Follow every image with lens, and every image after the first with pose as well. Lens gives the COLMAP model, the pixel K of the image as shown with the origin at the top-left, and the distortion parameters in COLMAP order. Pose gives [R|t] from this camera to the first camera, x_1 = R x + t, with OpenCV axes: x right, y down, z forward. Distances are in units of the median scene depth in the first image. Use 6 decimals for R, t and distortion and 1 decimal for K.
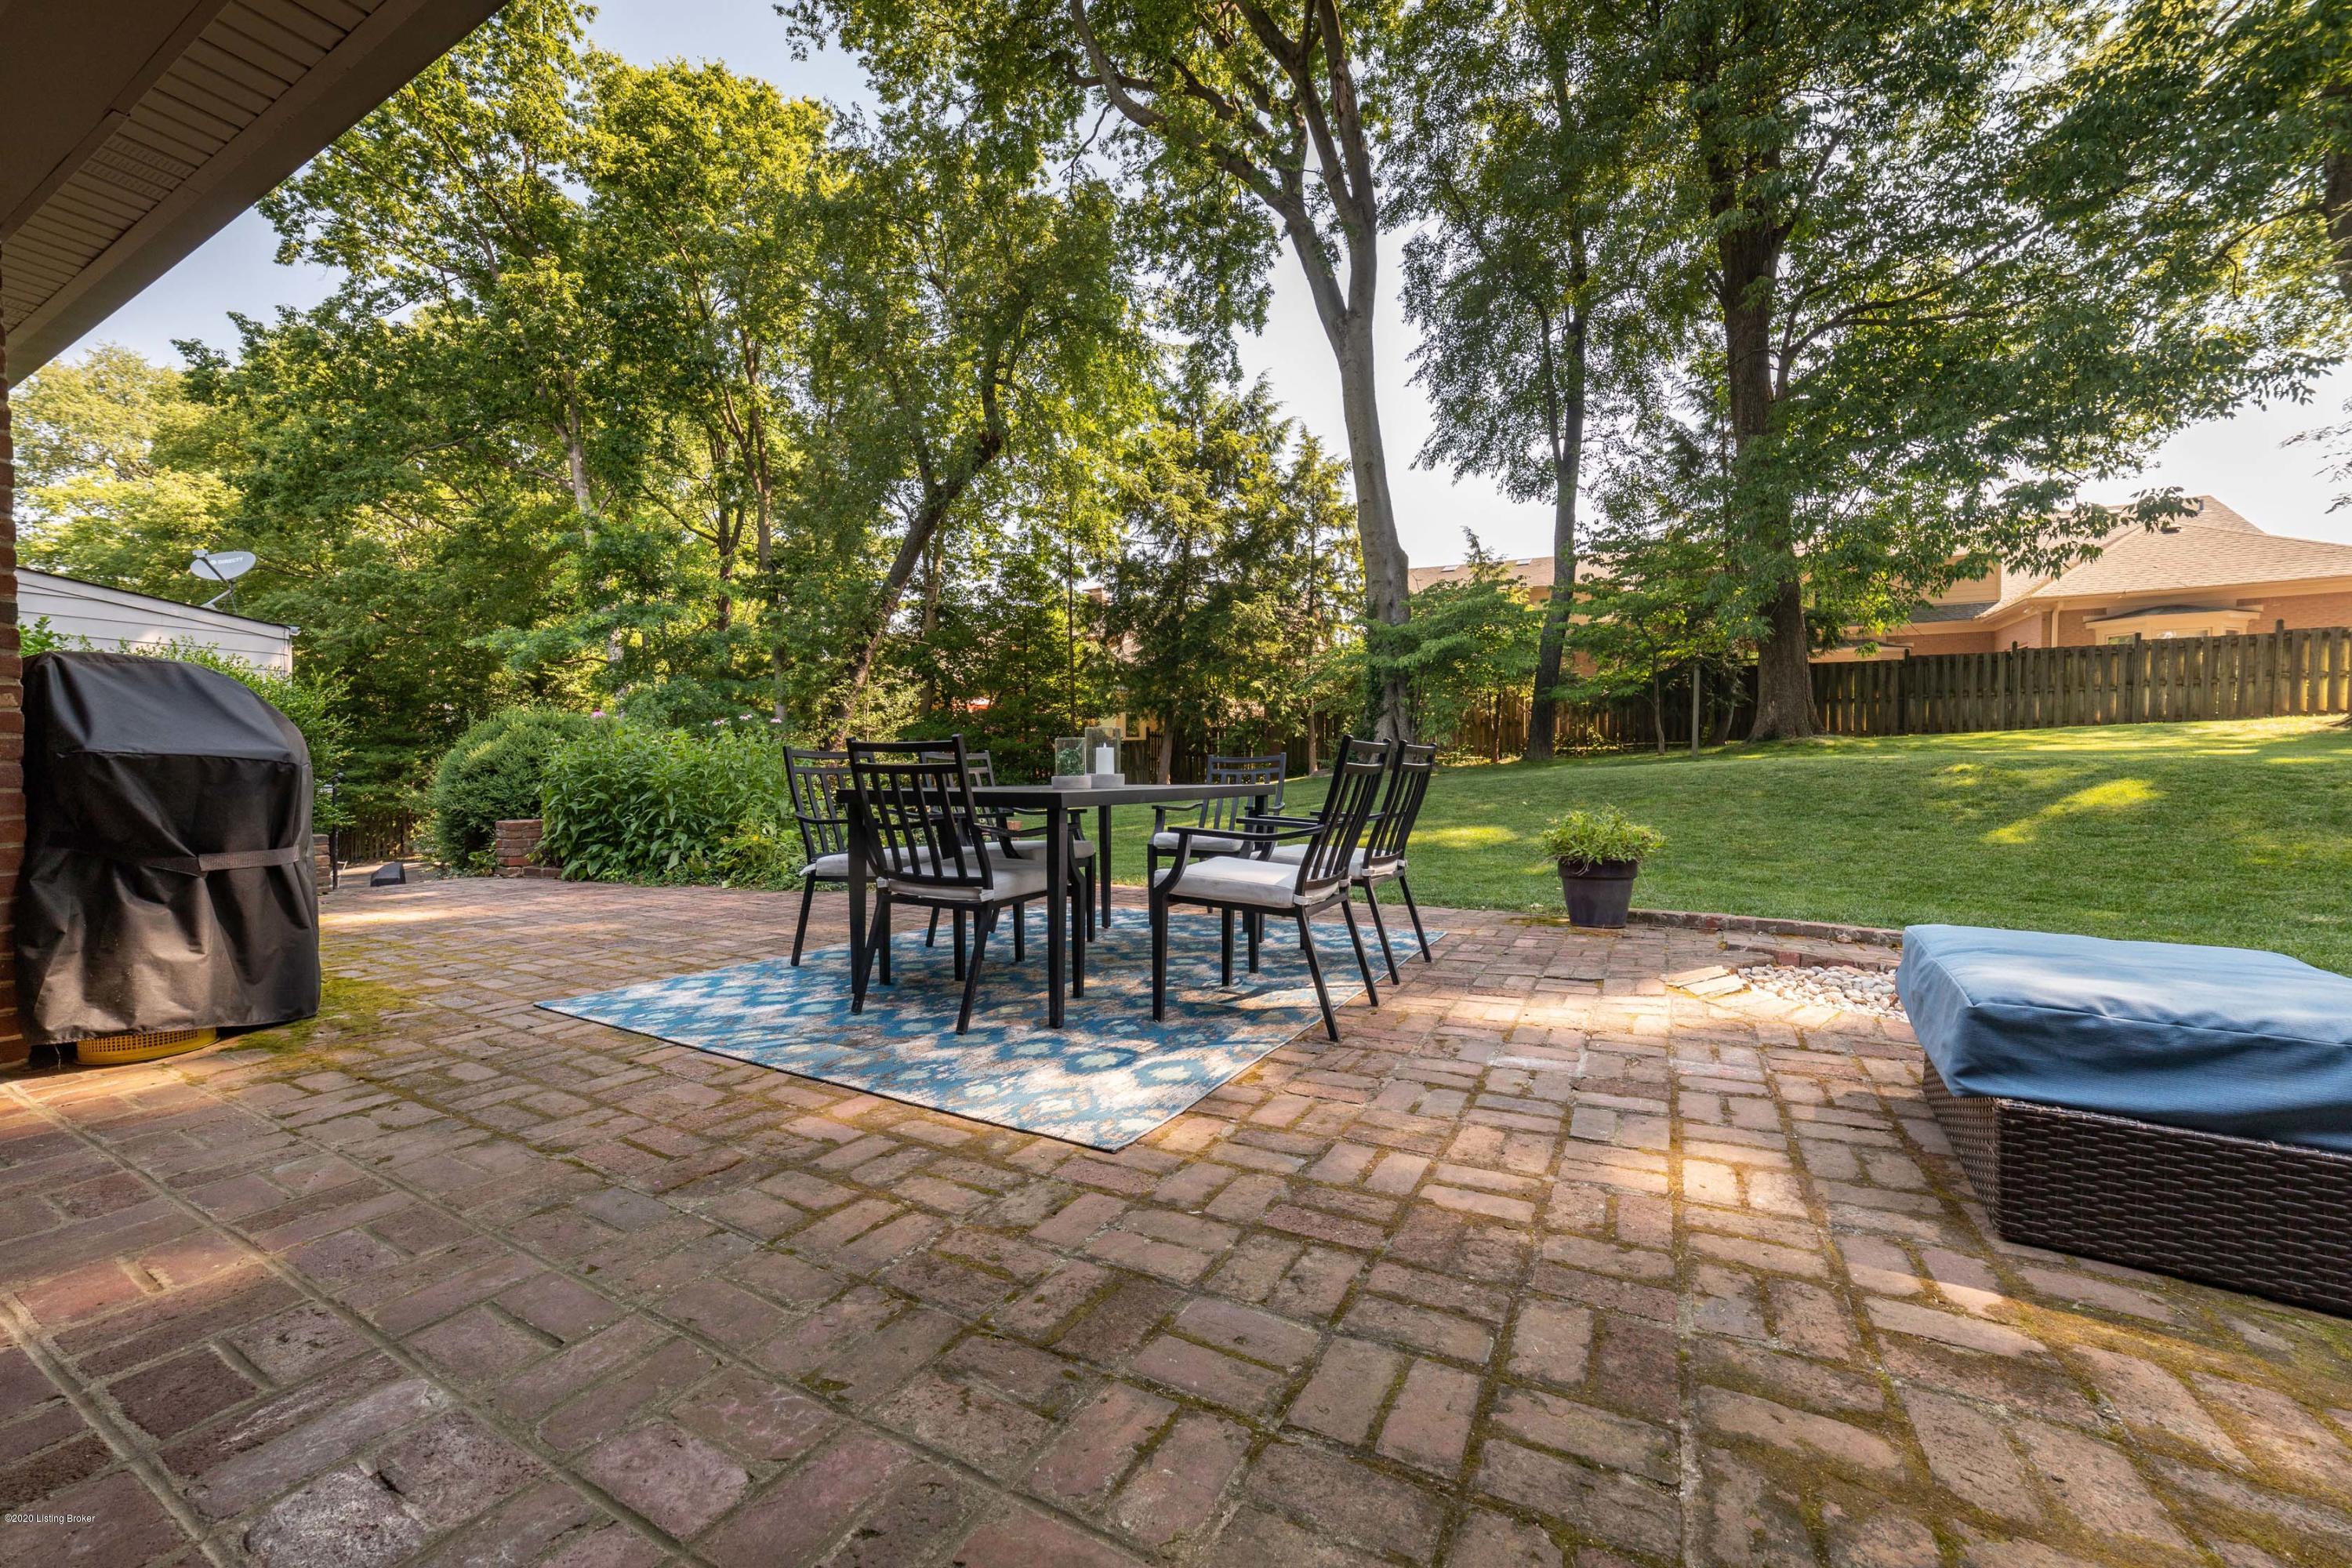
lens RADIAL K [[910.4, 0, 1176.0], [0, 910.4, 784.0], [0, 0, 1]] dist [-0.060492, 0.024453]
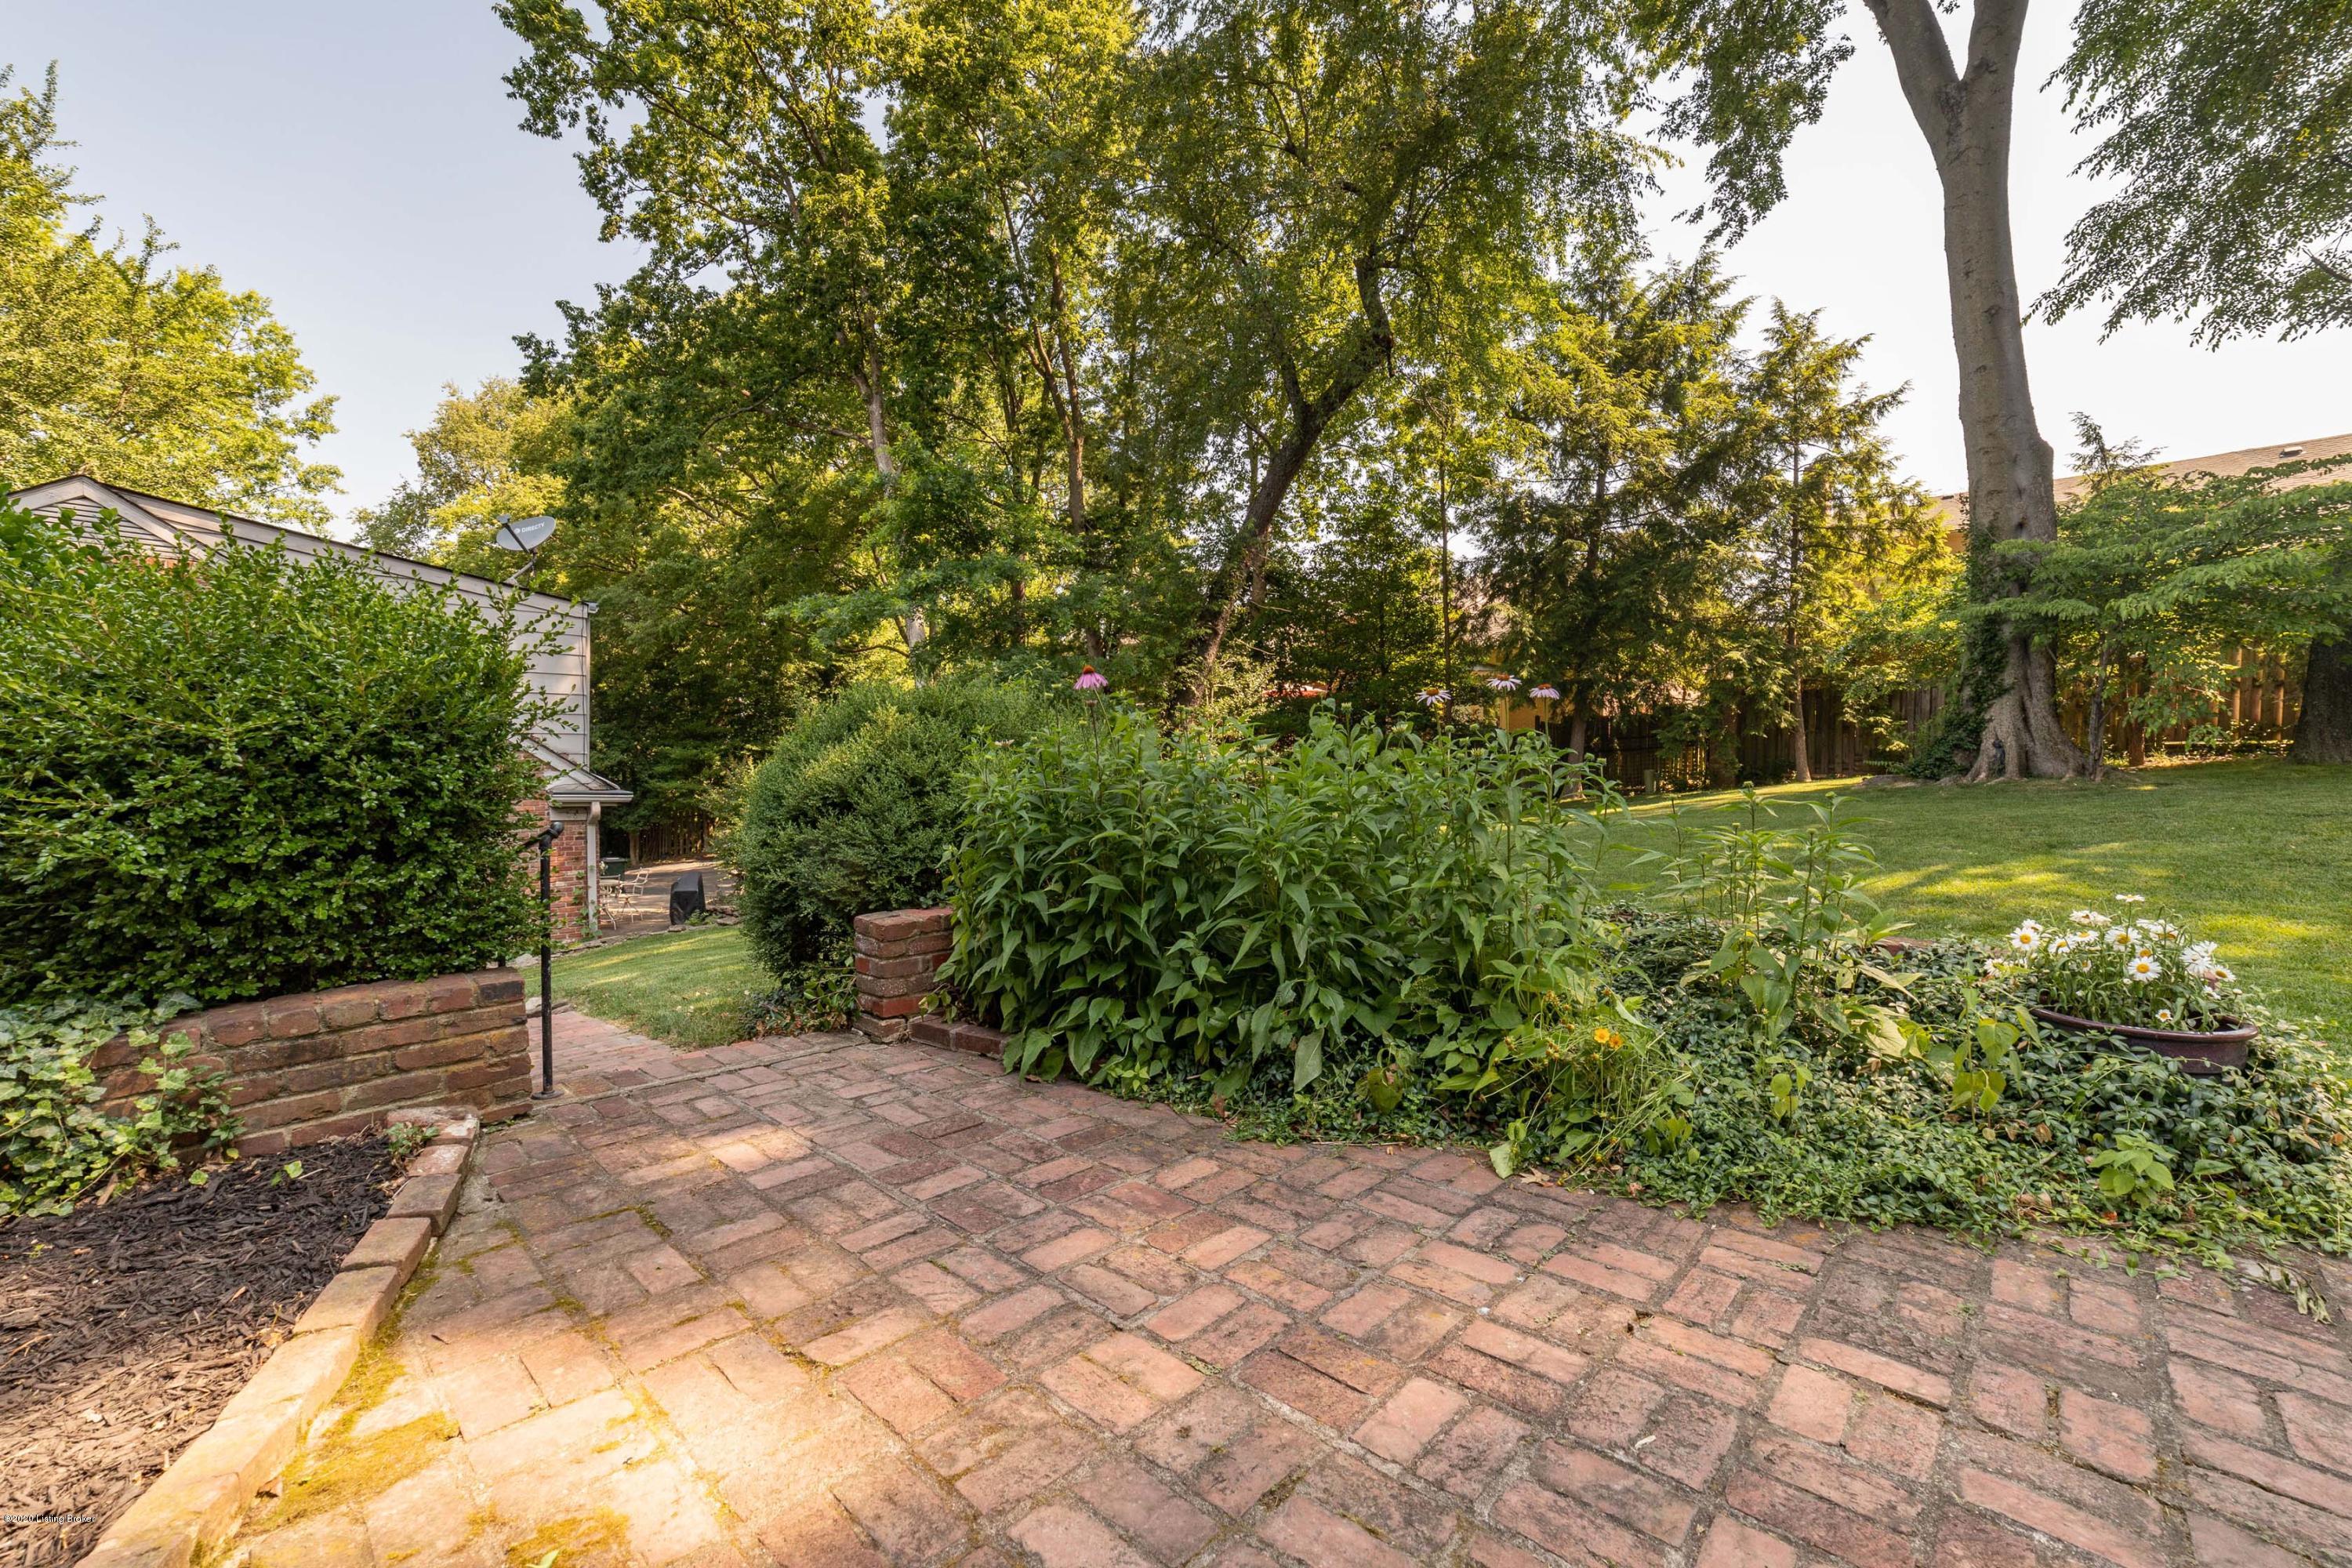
lens RADIAL K [[915.6, 0, 1184.7], [0, 915.6, 775.0], [0, 0, 1]] dist [-0.061972, 0.024048]
pose [[0.973262, 0.005701, -0.229627, -0.174546], [-0.005741, 0.999983, 0.000492, -0.011867], [0.229626, 0.000839, 0.973279, 0.204745]]
